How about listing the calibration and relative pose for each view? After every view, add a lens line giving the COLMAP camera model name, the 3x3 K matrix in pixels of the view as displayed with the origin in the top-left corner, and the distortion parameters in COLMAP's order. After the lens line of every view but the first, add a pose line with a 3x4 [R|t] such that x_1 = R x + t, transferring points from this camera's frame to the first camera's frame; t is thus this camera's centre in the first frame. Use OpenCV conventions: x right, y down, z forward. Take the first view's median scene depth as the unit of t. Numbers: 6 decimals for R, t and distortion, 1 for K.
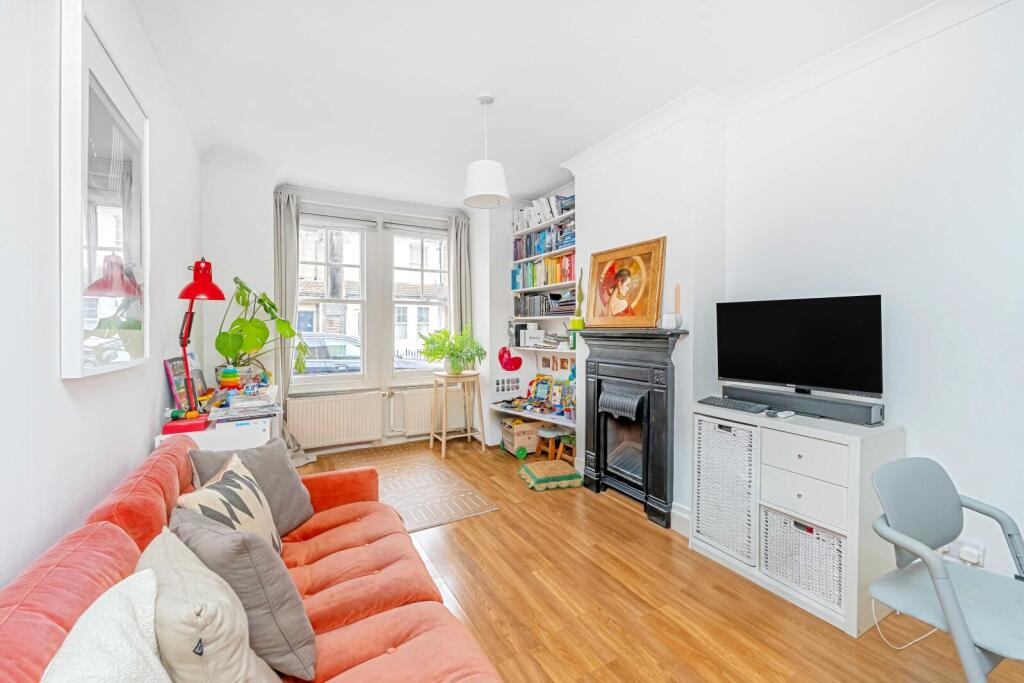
lens RADIAL K [[413.6, 0, 515.6], [0, 413.6, 321.3], [0, 0, 1]] dist [0.000094, 0.000020]
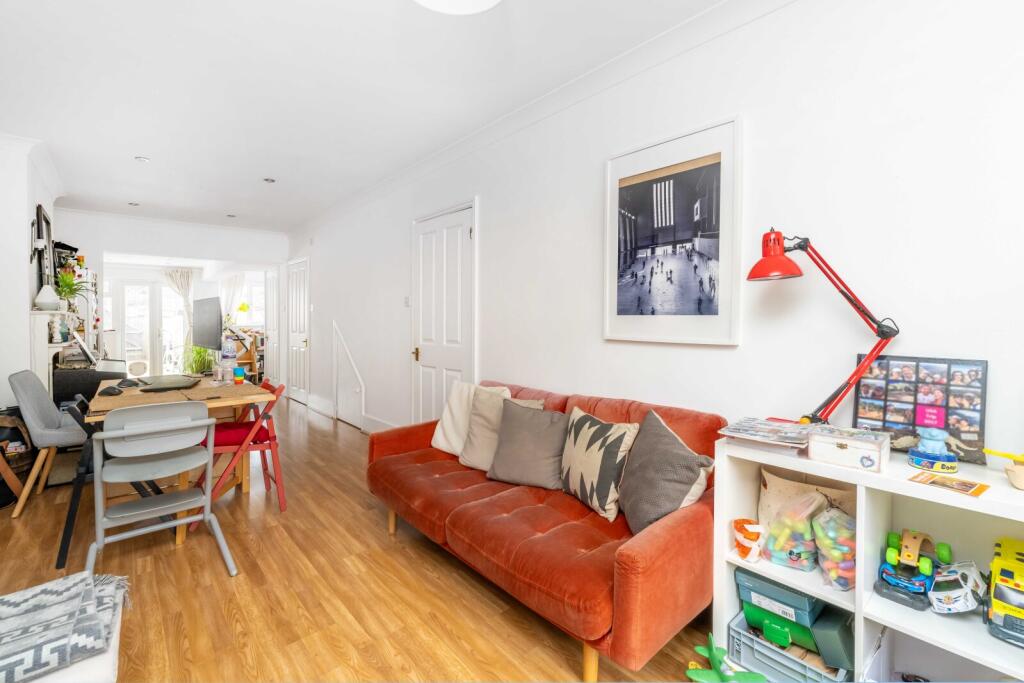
lens RADIAL K [[437.0, 0, 509.4], [0, 437.0, 319.1], [0, 0, 1]] dist [-0.000090, -0.000297]
pose [[-0.976042, 0.013945, -0.217135, -0.038747], [0.016395, 0.999821, -0.009485, 0.019409], [0.216964, -0.012818, -0.976096, 1.195875]]
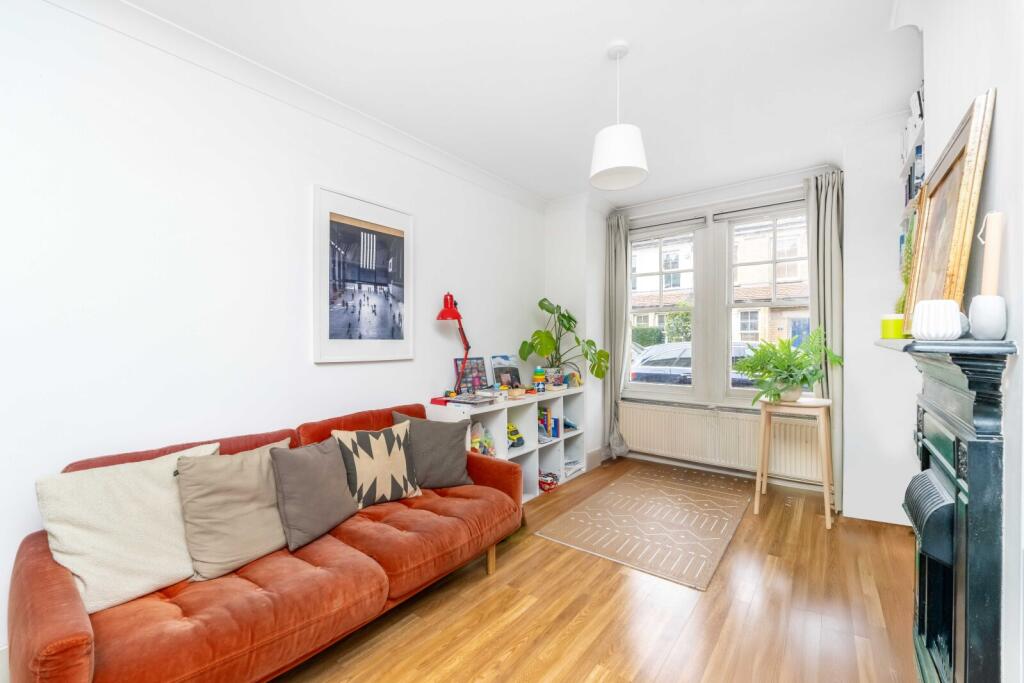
lens RADIAL K [[409.9, 0, 512.0], [0, 409.9, 341.5], [0, 0, 1]] dist [-0.000102, -0.000052]
pose [[0.381820, 0.007353, -0.924208, 0.495302], [0.018001, 0.999720, 0.015390, 0.005821], [0.924061, -0.022513, 0.381580, 0.439241]]
